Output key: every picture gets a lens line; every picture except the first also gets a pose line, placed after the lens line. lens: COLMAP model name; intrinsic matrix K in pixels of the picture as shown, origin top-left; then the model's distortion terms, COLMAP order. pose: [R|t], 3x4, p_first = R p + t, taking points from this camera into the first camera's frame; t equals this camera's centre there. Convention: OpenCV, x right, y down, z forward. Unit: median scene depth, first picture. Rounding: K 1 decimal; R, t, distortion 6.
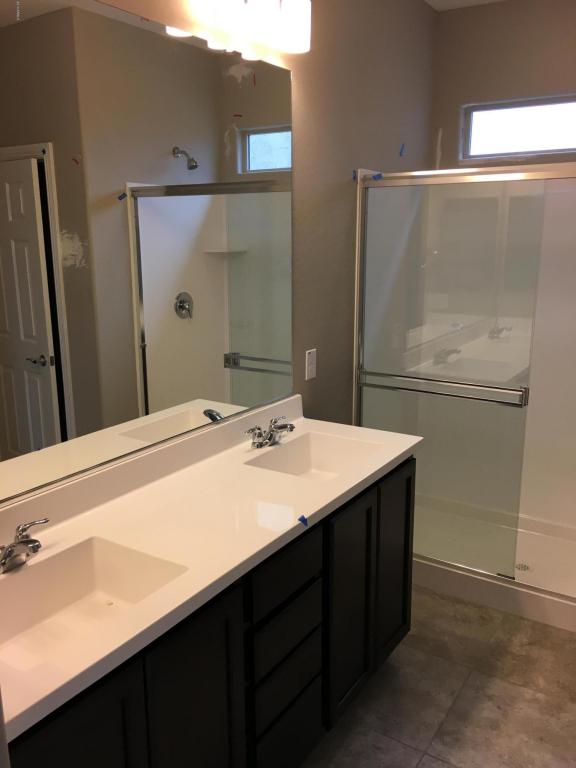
lens RADIAL K [[654.9, 0, 286.5], [0, 654.9, 385.8], [0, 0, 1]] dist [0.042461, -0.019935]
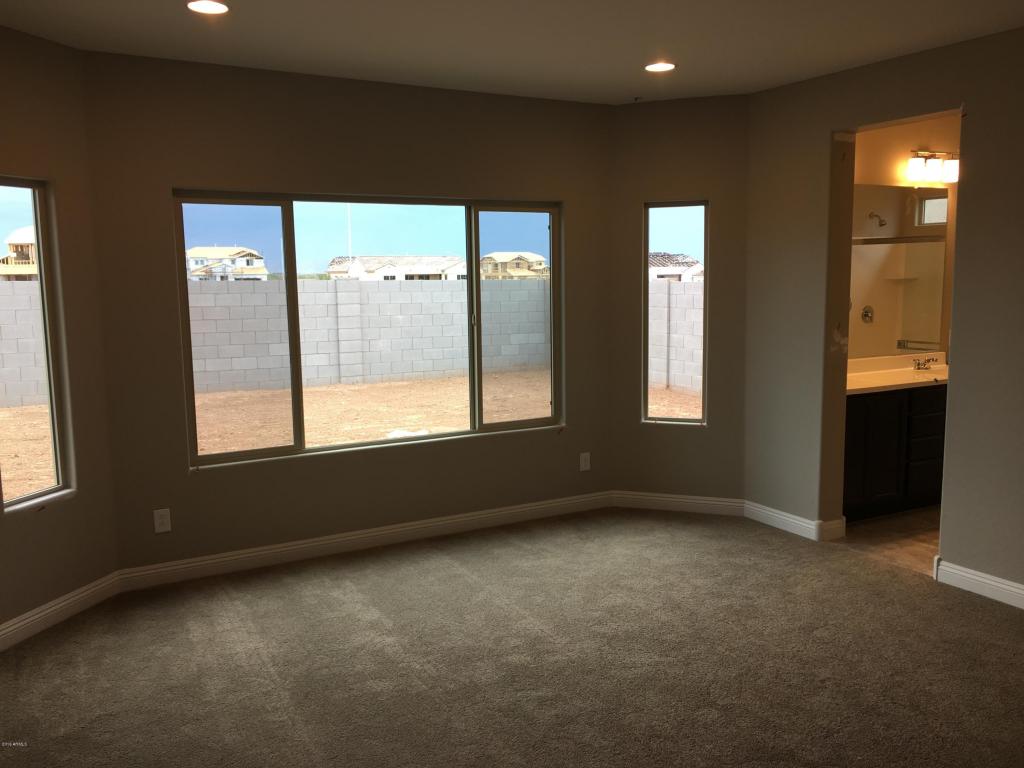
lens RADIAL K [[873.1, 0, 507.2], [0, 873.1, 380.5], [0, 0, 1]] dist [0.042461, -0.019935]
pose [[0.880492, 0.058908, -0.470387, 0.073110], [-0.105654, 0.991677, -0.073578, 0.268439], [0.462137, 0.114483, 0.879388, -1.157269]]
